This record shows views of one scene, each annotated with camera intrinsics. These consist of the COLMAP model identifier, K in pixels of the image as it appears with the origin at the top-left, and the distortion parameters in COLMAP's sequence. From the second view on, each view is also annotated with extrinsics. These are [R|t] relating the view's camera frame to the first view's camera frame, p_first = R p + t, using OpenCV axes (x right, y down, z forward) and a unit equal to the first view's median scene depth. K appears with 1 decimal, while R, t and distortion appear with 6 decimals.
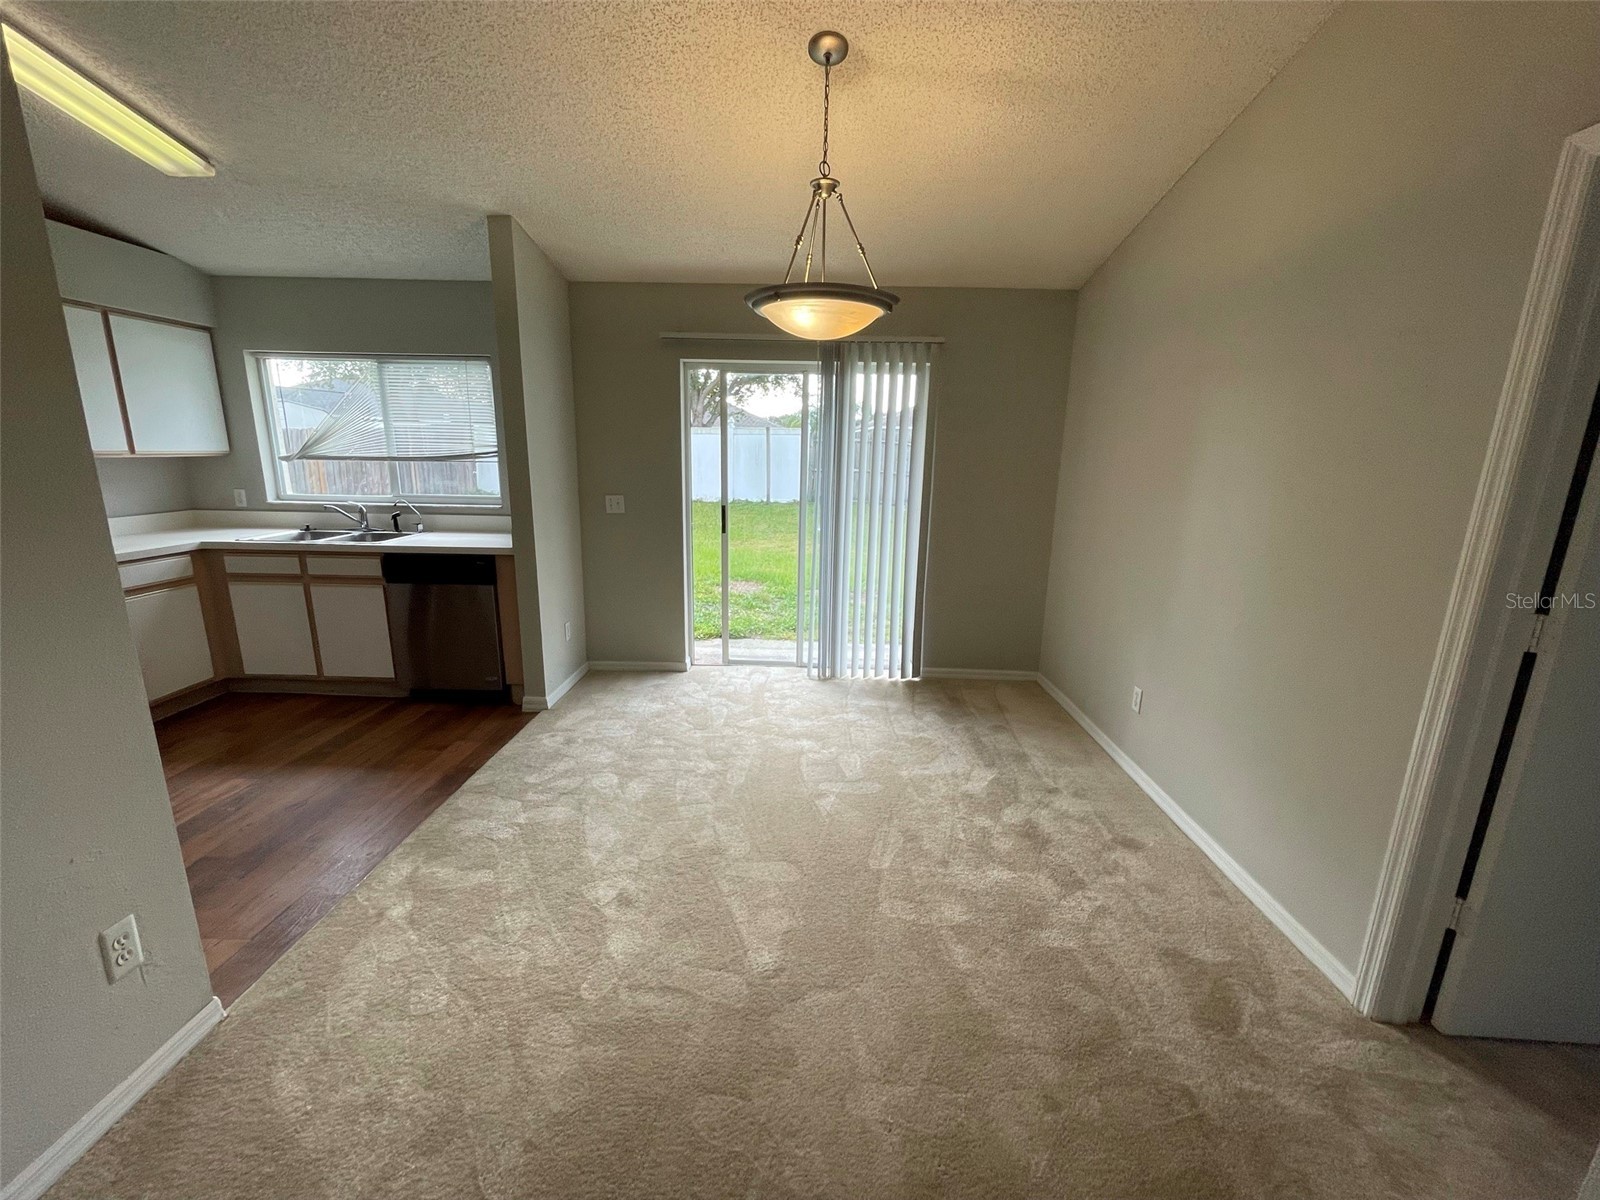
lens RADIAL K [[643.7, 0, 798.5], [0, 643.7, 598.0], [0, 0, 1]] dist [0.001046, -0.000574]
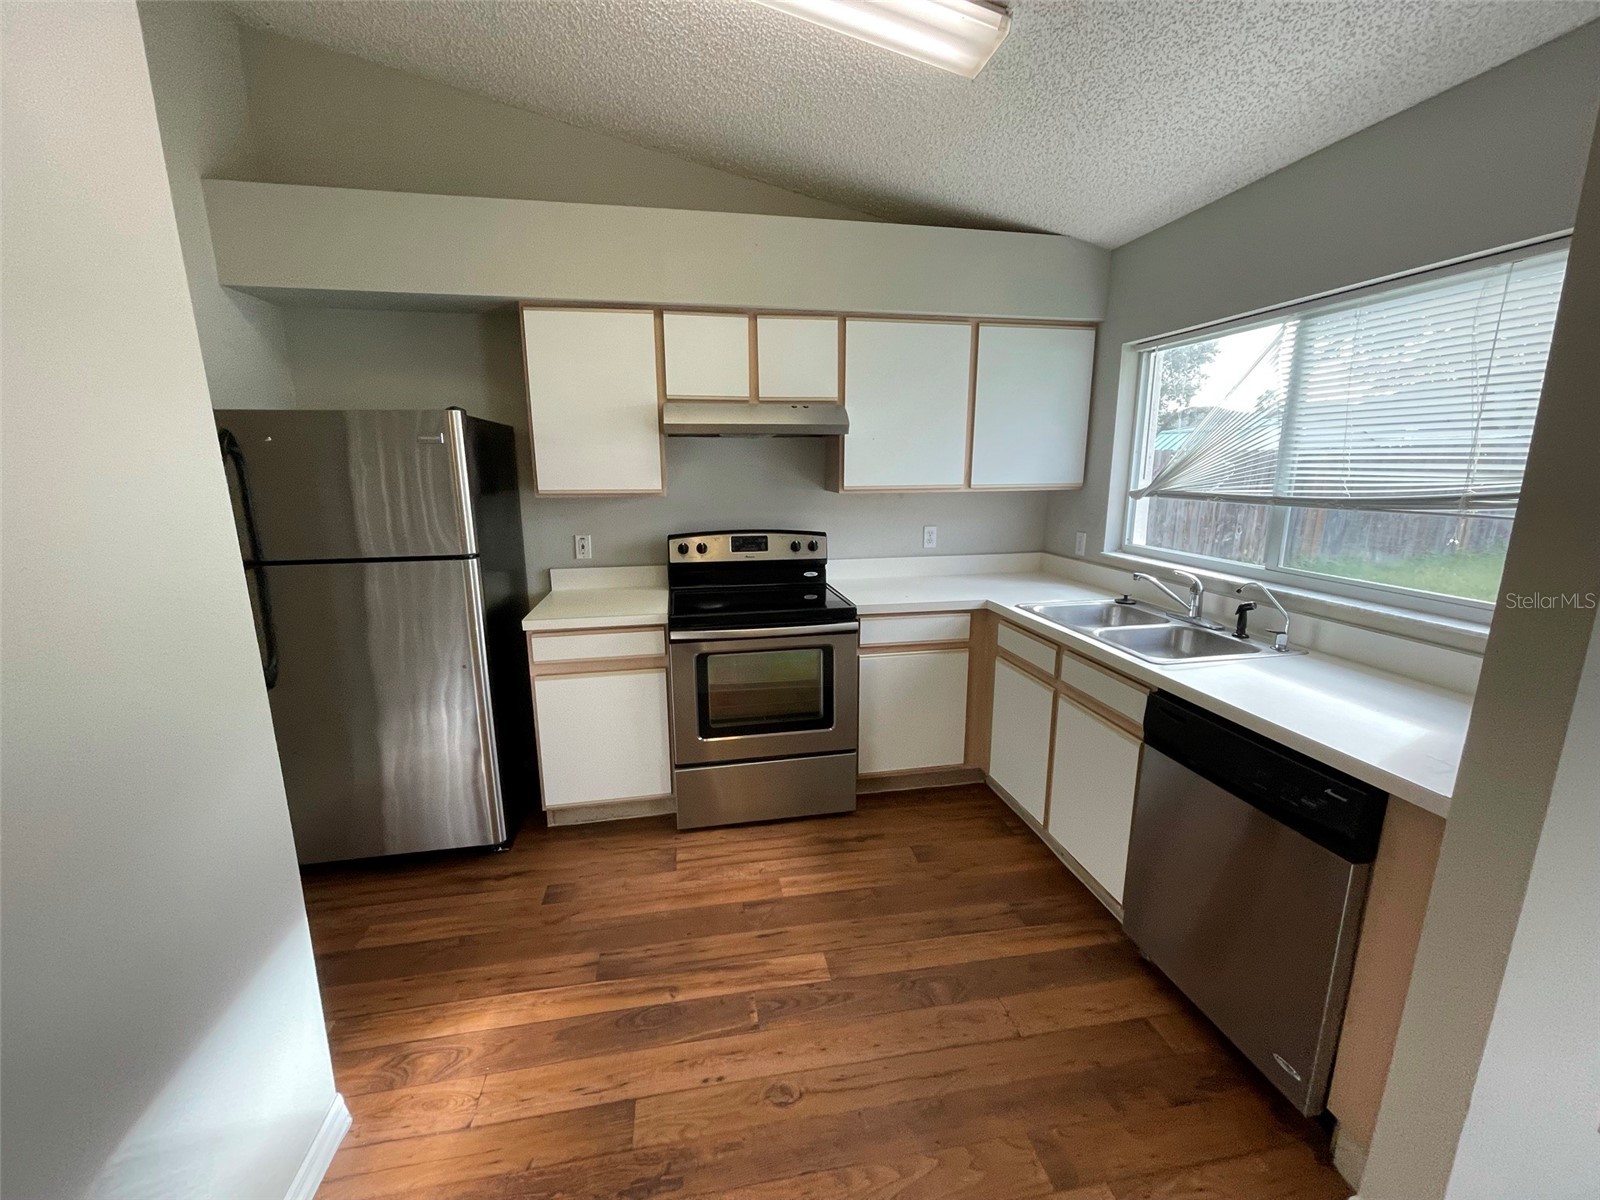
lens RADIAL K [[643.7, 0, 801.6], [0, 643.7, 595.6], [0, 0, 1]] dist [0.001046, -0.000574]
pose [[0.209968, 0.178639, -0.961250, -0.218002], [-0.210885, 0.968299, 0.133885, -0.147690], [0.954694, 0.174602, 0.240984, 0.584974]]
